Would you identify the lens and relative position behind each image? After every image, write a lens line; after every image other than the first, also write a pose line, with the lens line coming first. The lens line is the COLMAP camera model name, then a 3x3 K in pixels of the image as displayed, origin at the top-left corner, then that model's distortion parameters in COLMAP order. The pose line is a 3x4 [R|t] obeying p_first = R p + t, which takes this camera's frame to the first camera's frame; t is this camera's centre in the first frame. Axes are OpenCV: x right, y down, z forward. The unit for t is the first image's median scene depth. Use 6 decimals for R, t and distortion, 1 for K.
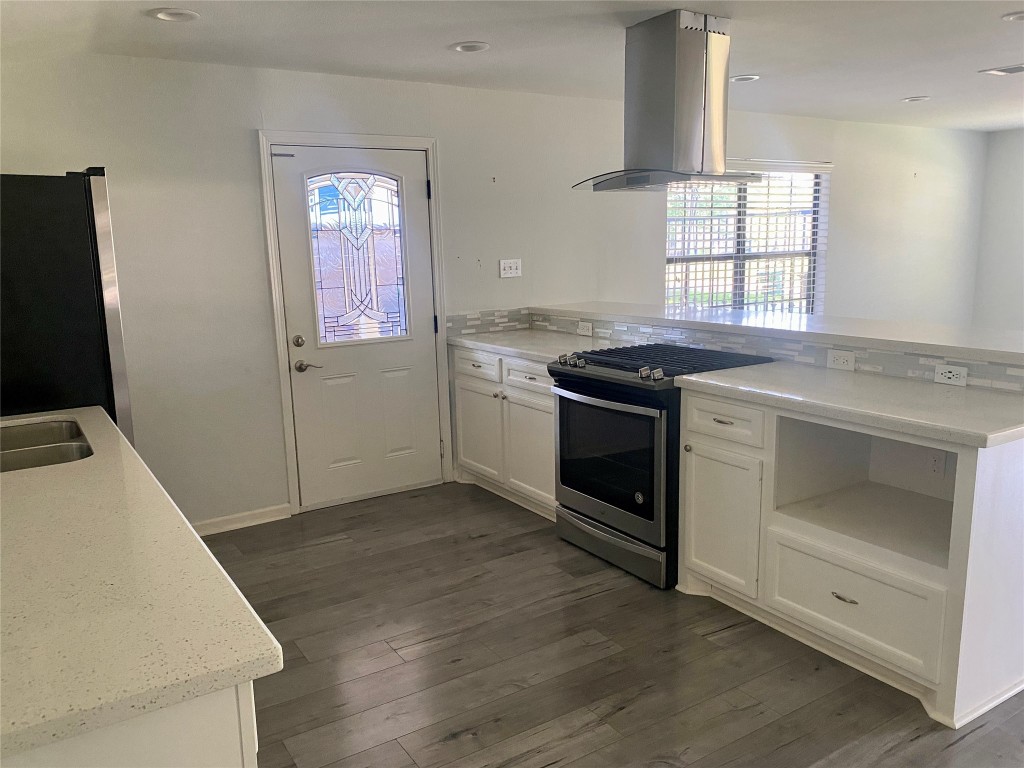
lens RADIAL K [[783.7, 0, 510.5], [0, 783.7, 378.9], [0, 0, 1]] dist [0.079011, -0.002435]
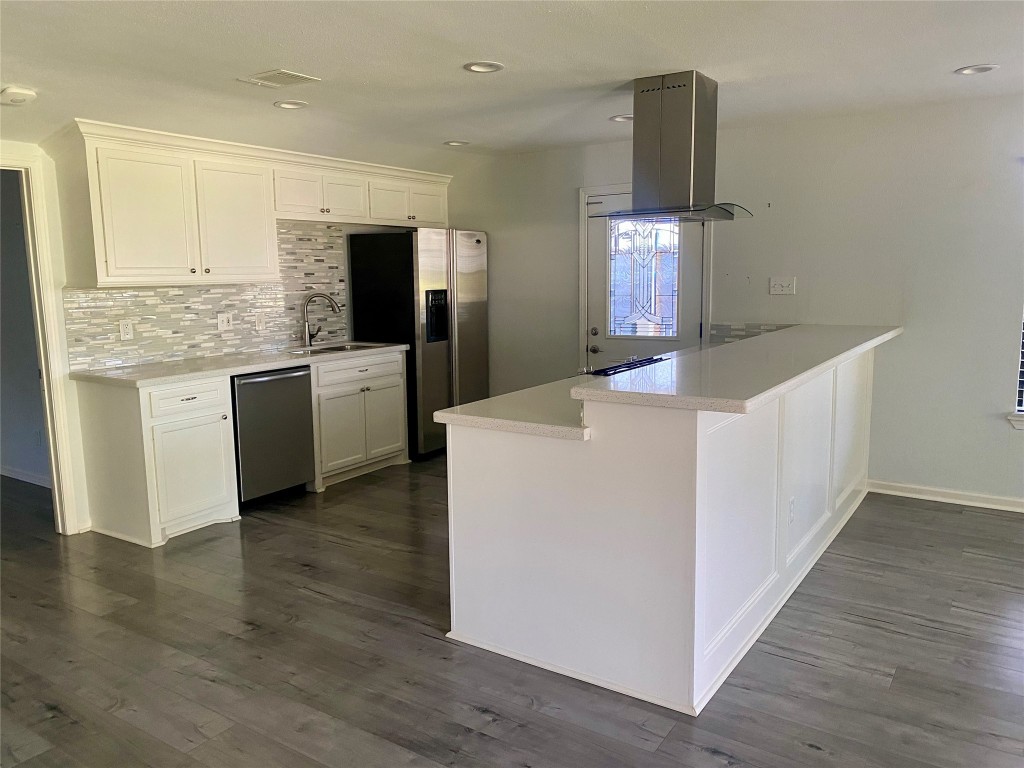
lens RADIAL K [[783.7, 0, 509.8], [0, 783.7, 386.7], [0, 0, 1]] dist [0.079011, -0.002435]
pose [[0.385098, 0.158718, -0.909125, 0.852105], [-0.144816, 0.983289, 0.110323, -0.072509], [0.911443, 0.089171, 0.401648, 0.253070]]
